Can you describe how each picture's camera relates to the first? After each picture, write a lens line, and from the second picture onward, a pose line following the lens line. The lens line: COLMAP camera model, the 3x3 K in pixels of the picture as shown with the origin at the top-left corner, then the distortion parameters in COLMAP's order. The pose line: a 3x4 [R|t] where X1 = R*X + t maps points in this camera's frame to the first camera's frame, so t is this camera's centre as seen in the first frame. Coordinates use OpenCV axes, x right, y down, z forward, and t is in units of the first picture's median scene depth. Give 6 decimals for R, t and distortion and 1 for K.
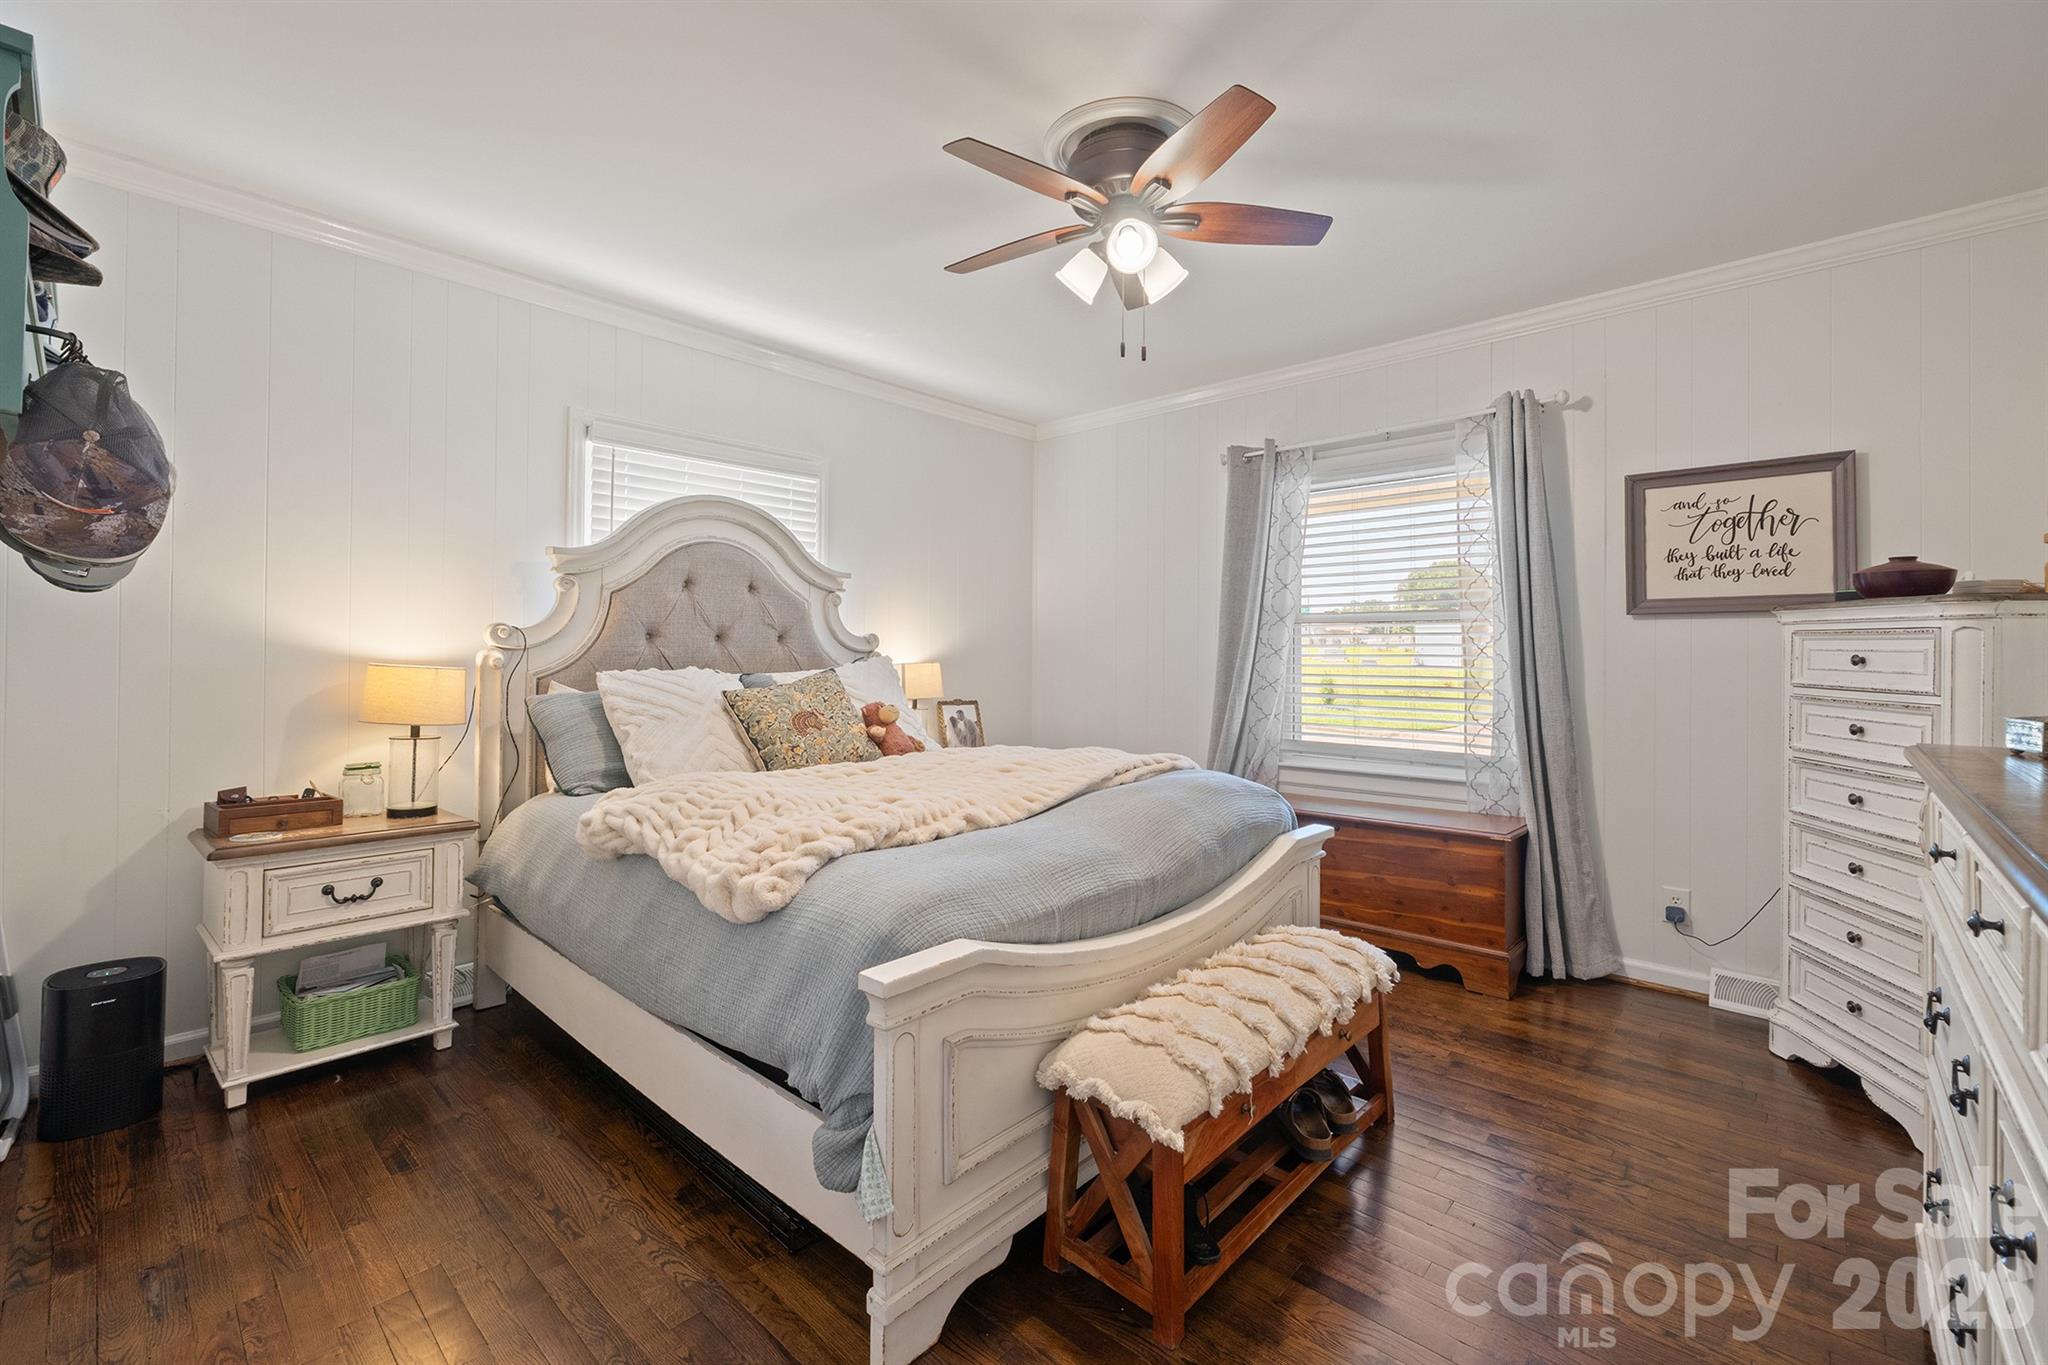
lens RADIAL K [[861.8, 0, 1027.2], [0, 861.8, 662.7], [0, 0, 1]] dist [-0.004464, -0.001241]
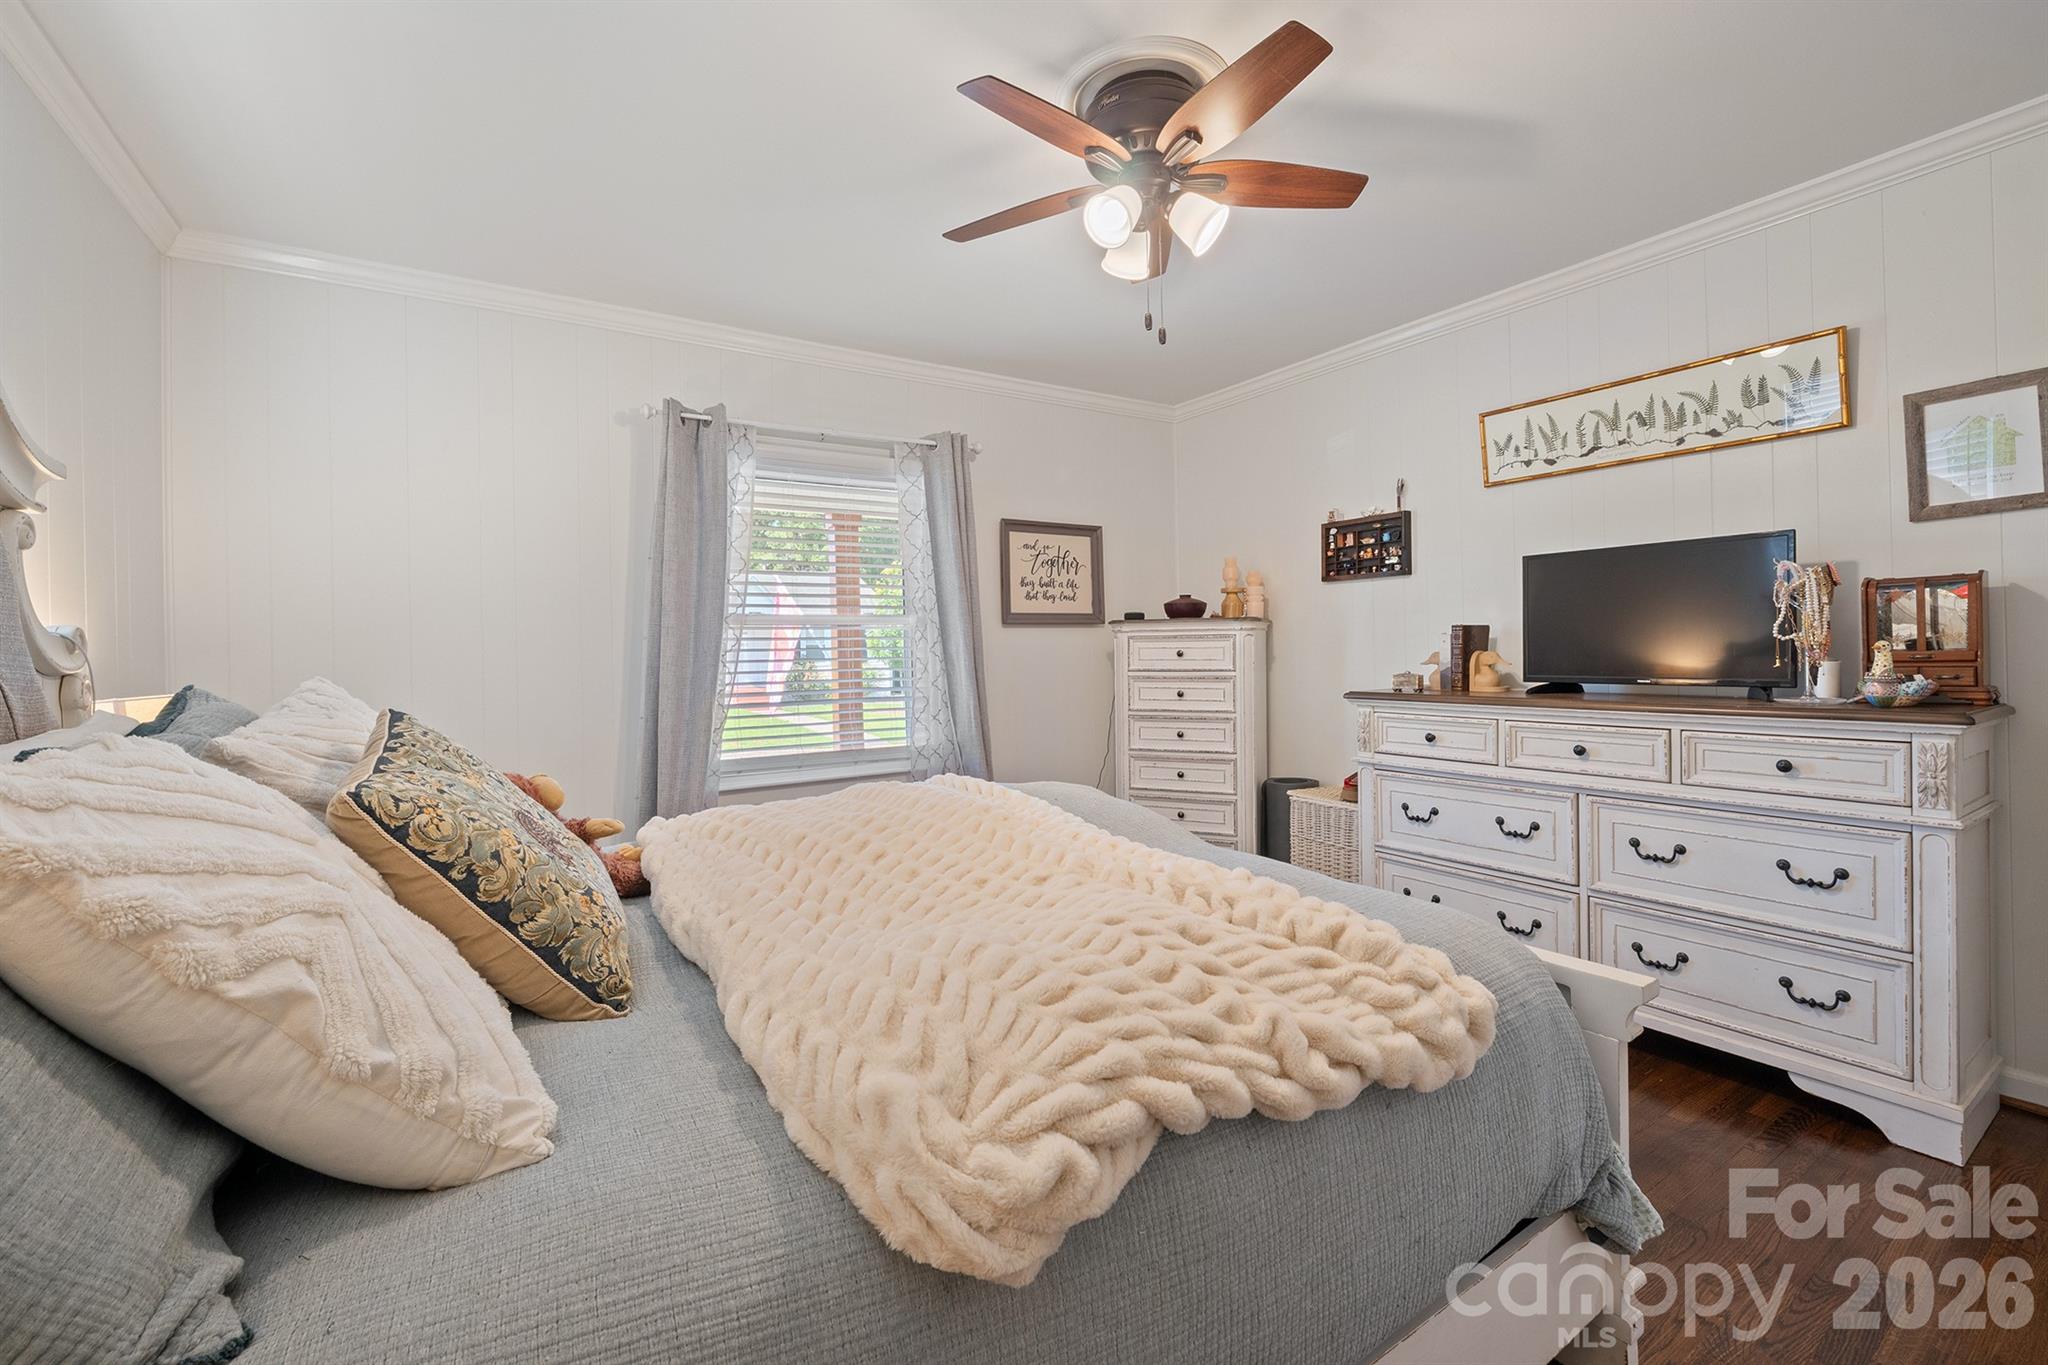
lens RADIAL K [[861.8, 0, 1027.2], [0, 861.8, 662.7], [0, 0, 1]] dist [-0.004464, -0.001241]
pose [[0.248019, -0.021277, 0.968522, -0.606309], [0.031760, 0.999400, 0.013822, -0.013905], [-0.968235, 0.027332, 0.248546, 0.667082]]
